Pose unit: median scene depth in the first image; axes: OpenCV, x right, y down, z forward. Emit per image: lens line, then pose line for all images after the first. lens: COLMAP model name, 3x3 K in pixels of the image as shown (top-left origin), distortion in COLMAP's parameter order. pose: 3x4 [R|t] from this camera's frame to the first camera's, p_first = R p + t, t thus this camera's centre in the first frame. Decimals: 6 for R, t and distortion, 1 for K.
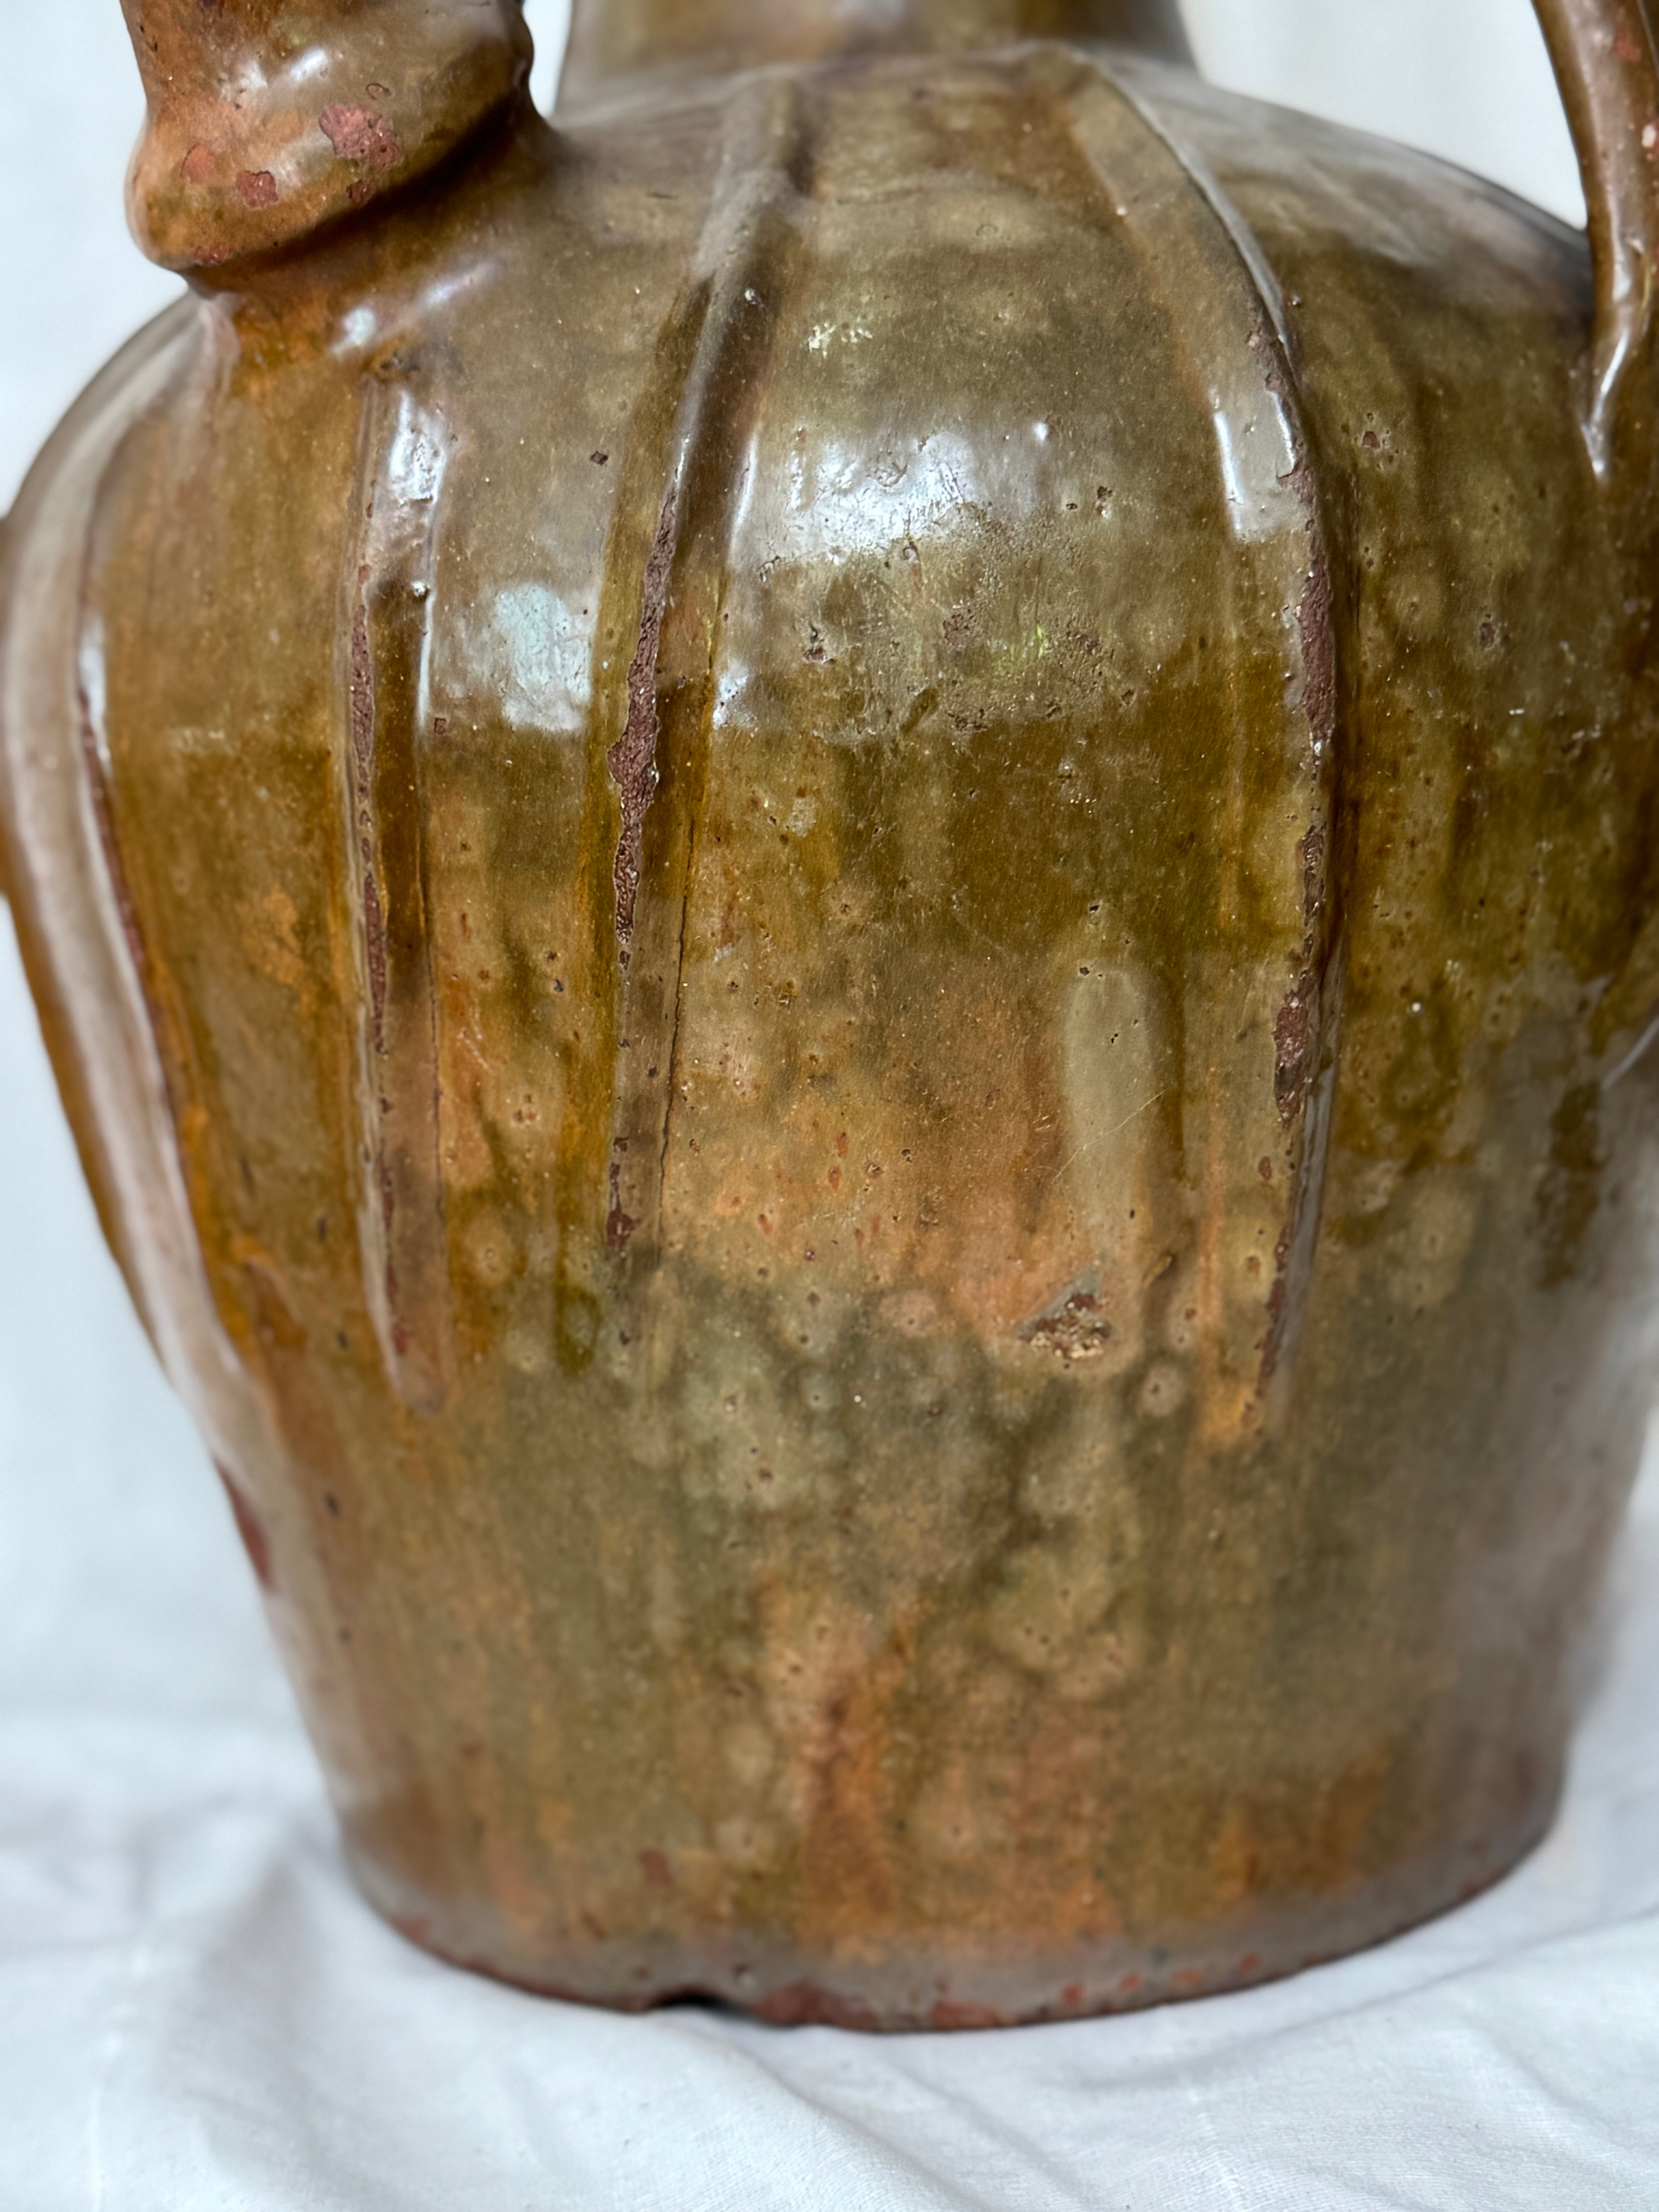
lens RADIAL K [[3184.9, 0, 845.7], [0, 3184.9, 1119.6], [0, 0, 1]] dist [0.117451, 0.000000]
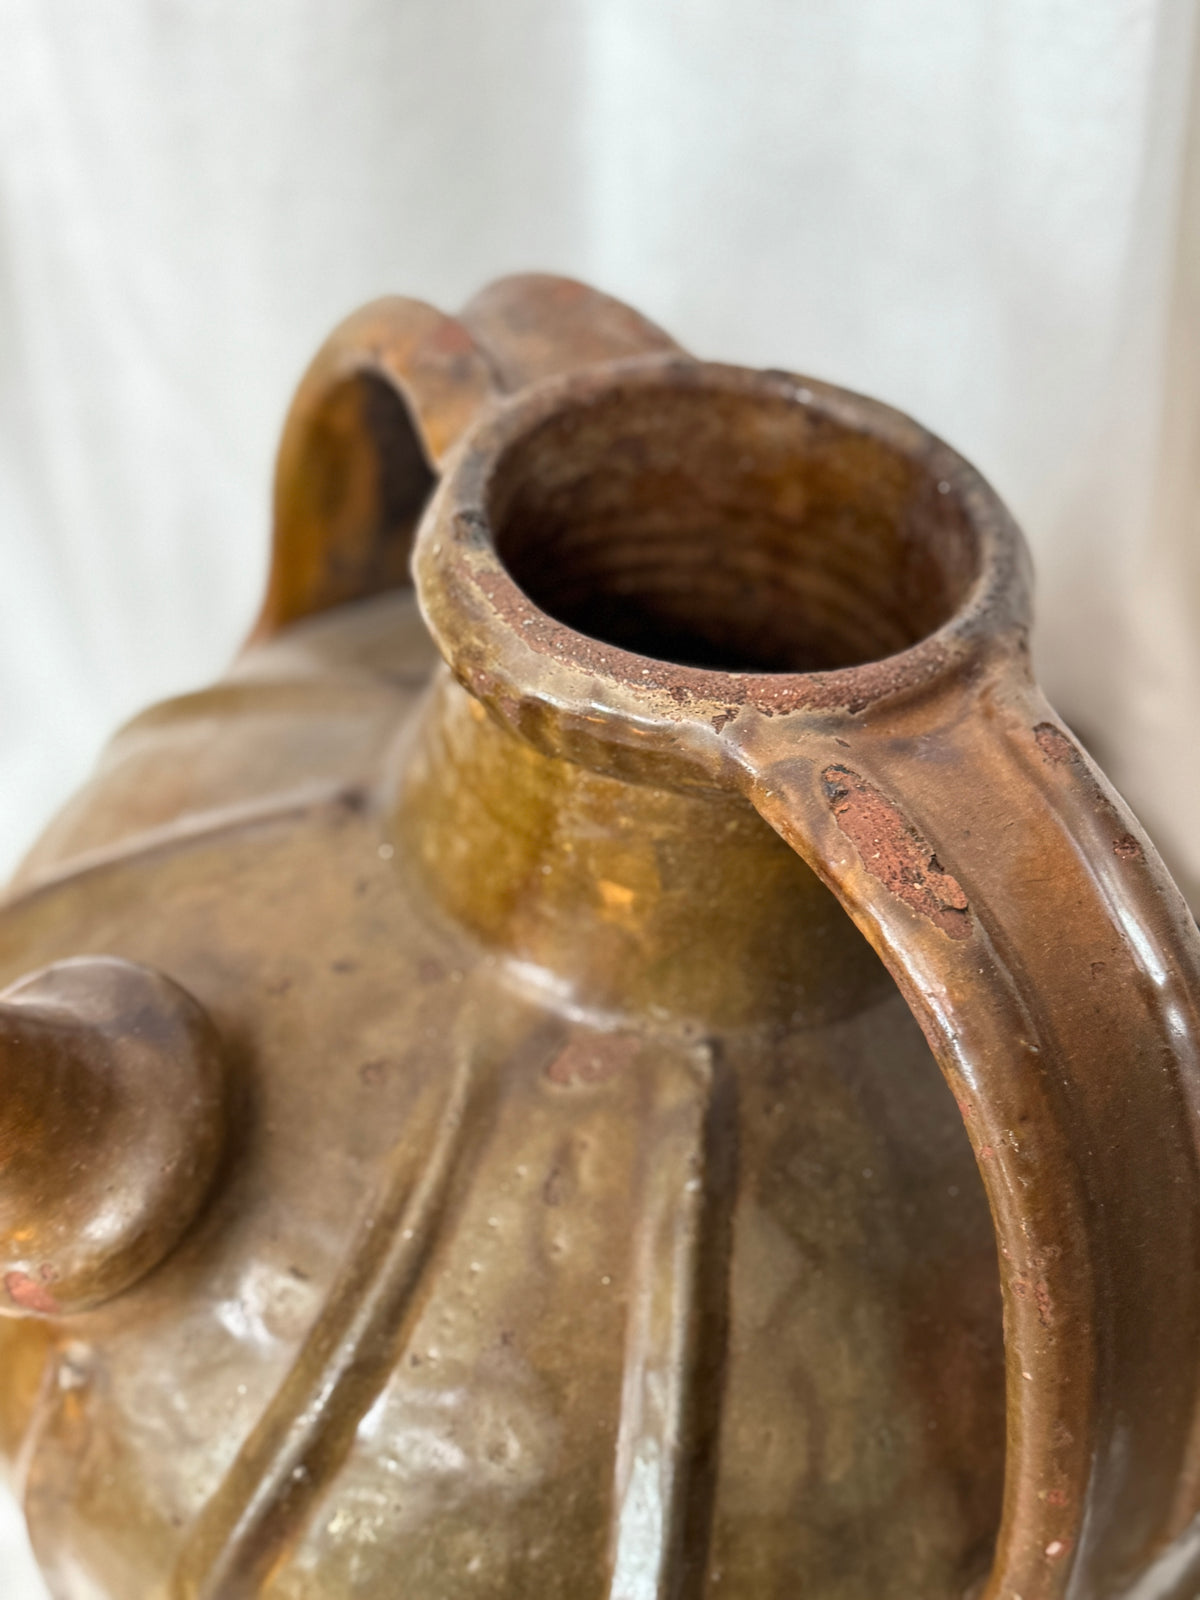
lens RADIAL K [[2303.7, 0, 631.4], [0, 2303.7, 826.7], [0, 0, 1]] dist [0.117451, 0.000000]
pose [[0.936805, 0.330090, -0.115922, 0.114810], [-0.193716, 0.765327, 0.613798, -1.021887], [0.291327, -0.552553, 0.780906, 0.427205]]
